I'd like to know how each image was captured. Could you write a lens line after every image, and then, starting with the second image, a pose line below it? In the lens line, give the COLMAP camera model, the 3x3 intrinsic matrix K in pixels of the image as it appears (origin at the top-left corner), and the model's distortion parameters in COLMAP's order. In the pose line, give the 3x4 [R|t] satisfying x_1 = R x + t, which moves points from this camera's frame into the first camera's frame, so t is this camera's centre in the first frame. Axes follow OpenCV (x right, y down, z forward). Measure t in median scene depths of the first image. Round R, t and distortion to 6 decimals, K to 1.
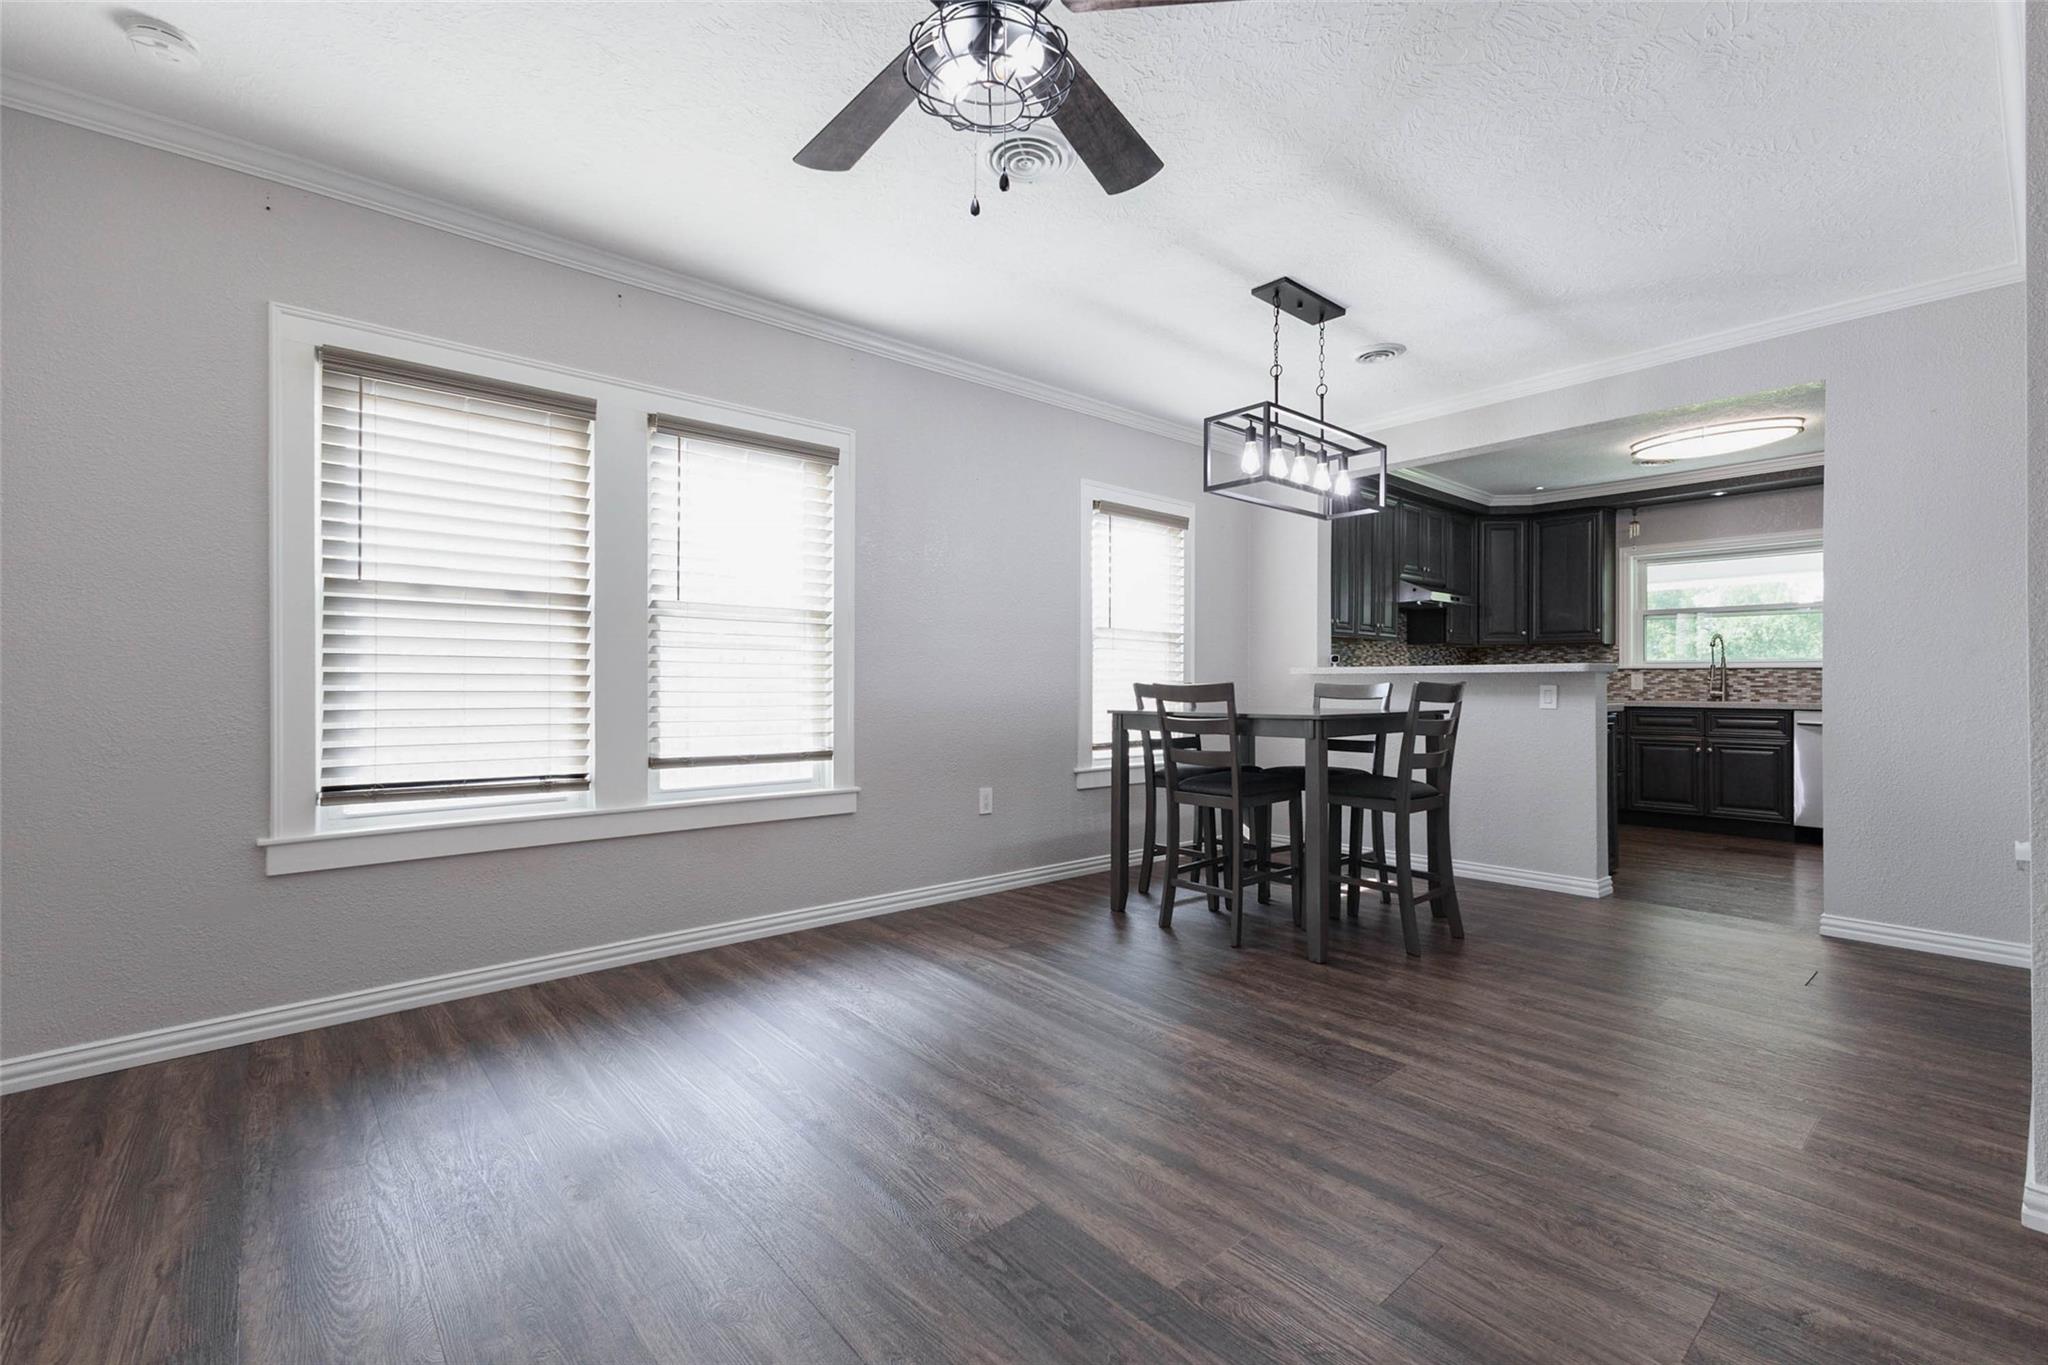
lens RADIAL K [[884.9, 0, 1012.9], [0, 884.9, 682.9], [0, 0, 1]] dist [0.002908, -0.000112]
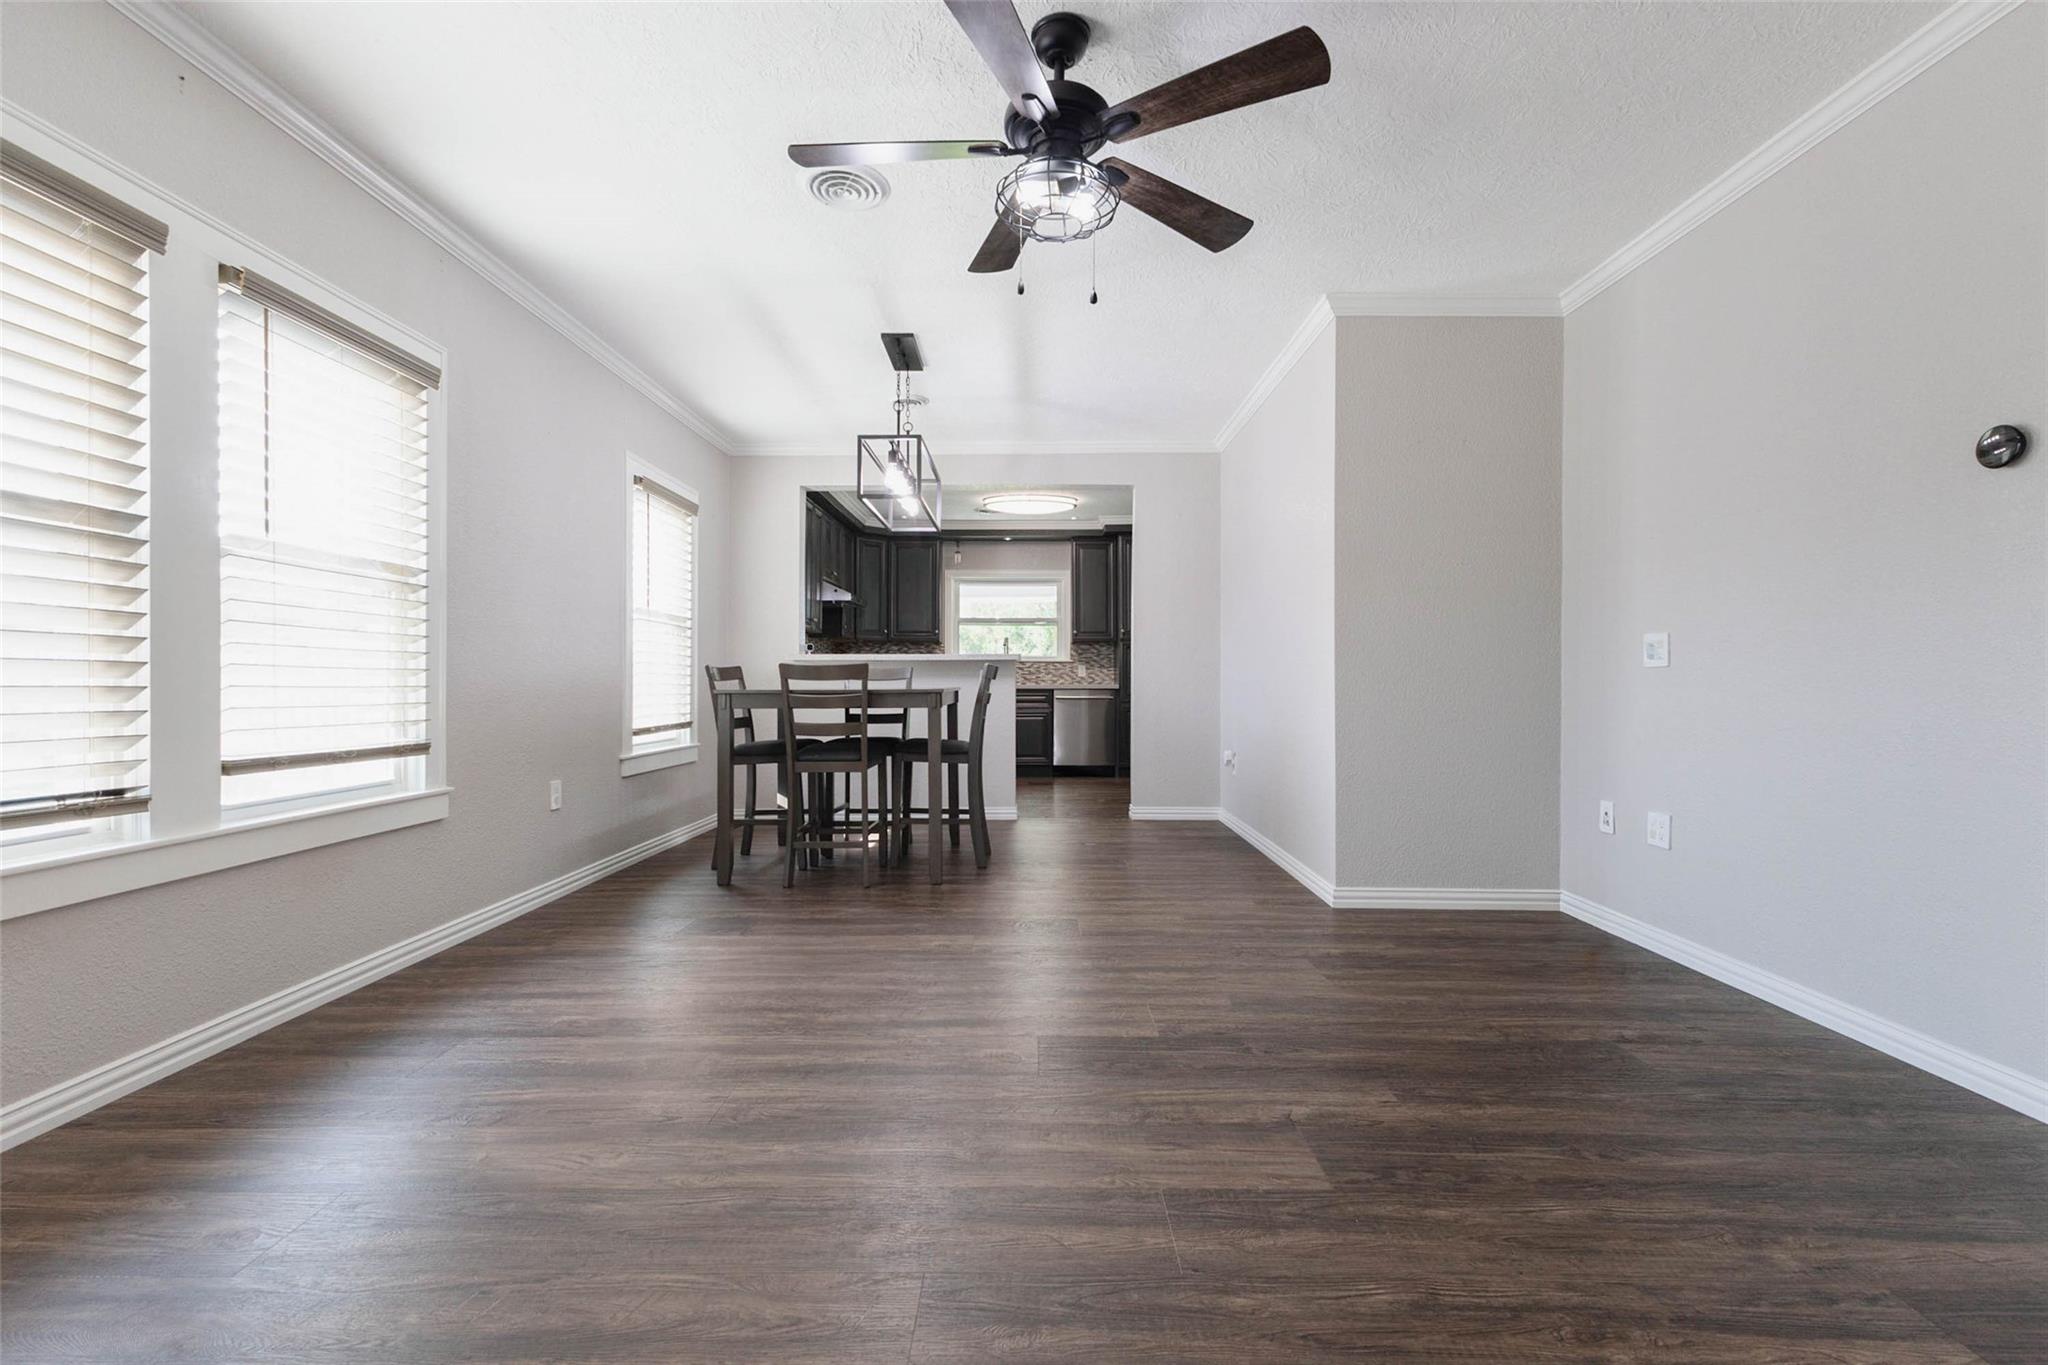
lens RADIAL K [[895.7, 0, 1032.1], [0, 895.7, 684.8], [0, 0, 1]] dist [0.008901, -0.000196]
pose [[0.653858, -0.005741, 0.756596, -0.510136], [0.000856, 0.999976, 0.006849, 0.020912], [-0.756617, -0.003831, 0.653847, 0.056152]]
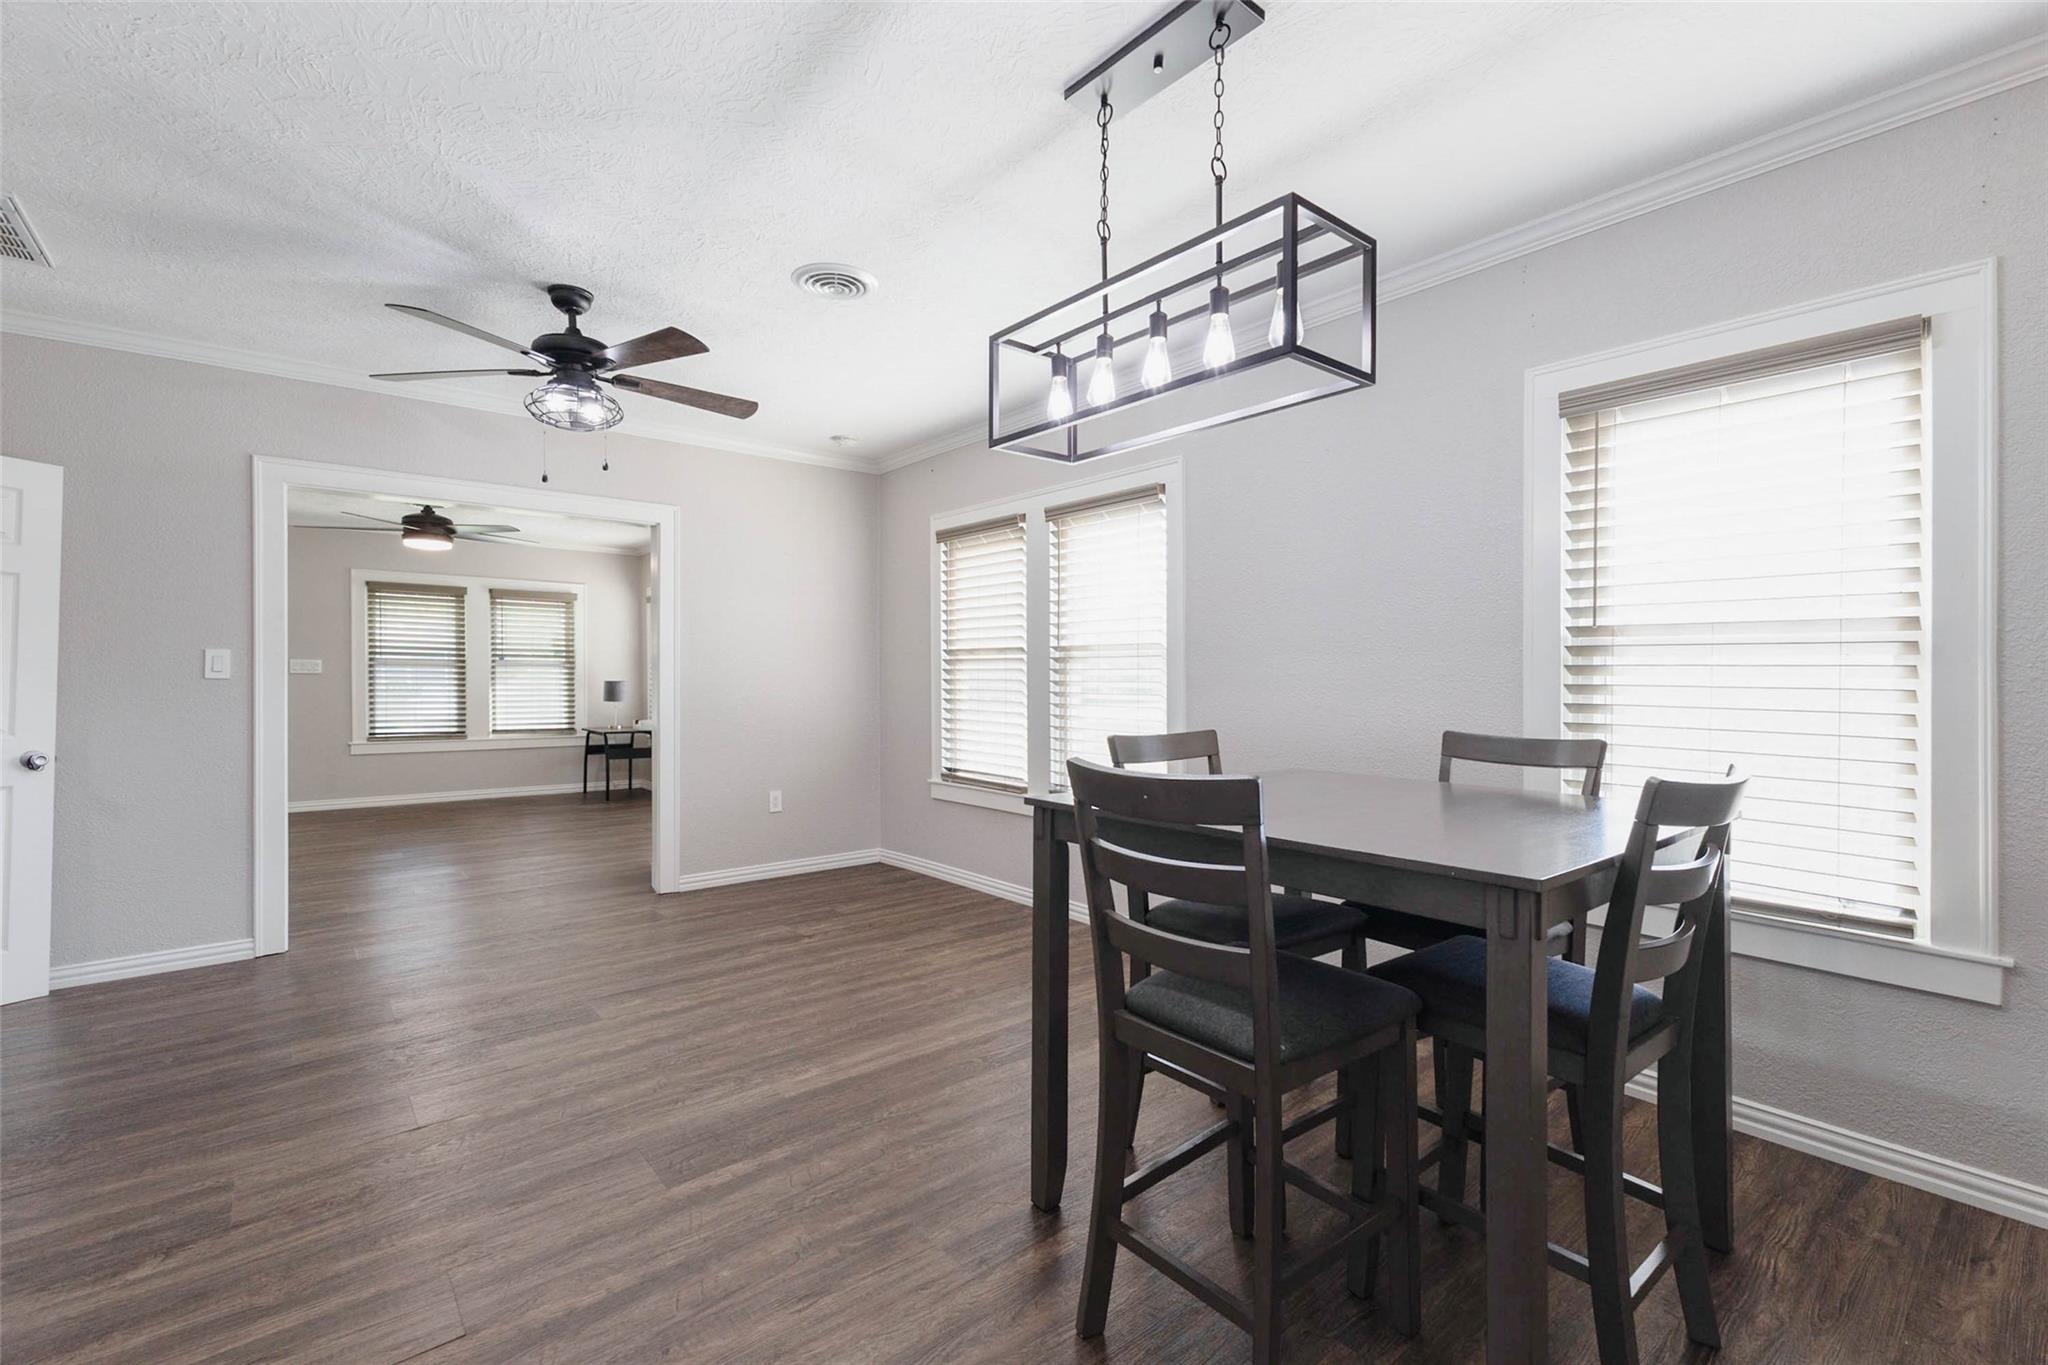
lens RADIAL K [[906.1, 0, 1031.4], [0, 906.1, 660.1], [0, 0, 1]] dist [0.015866, -0.000320]
pose [[-0.024855, -0.020306, -0.999485, 0.924392], [0.005294, 0.999777, -0.020444, -0.040569], [0.999677, -0.005799, -0.024742, 0.957937]]
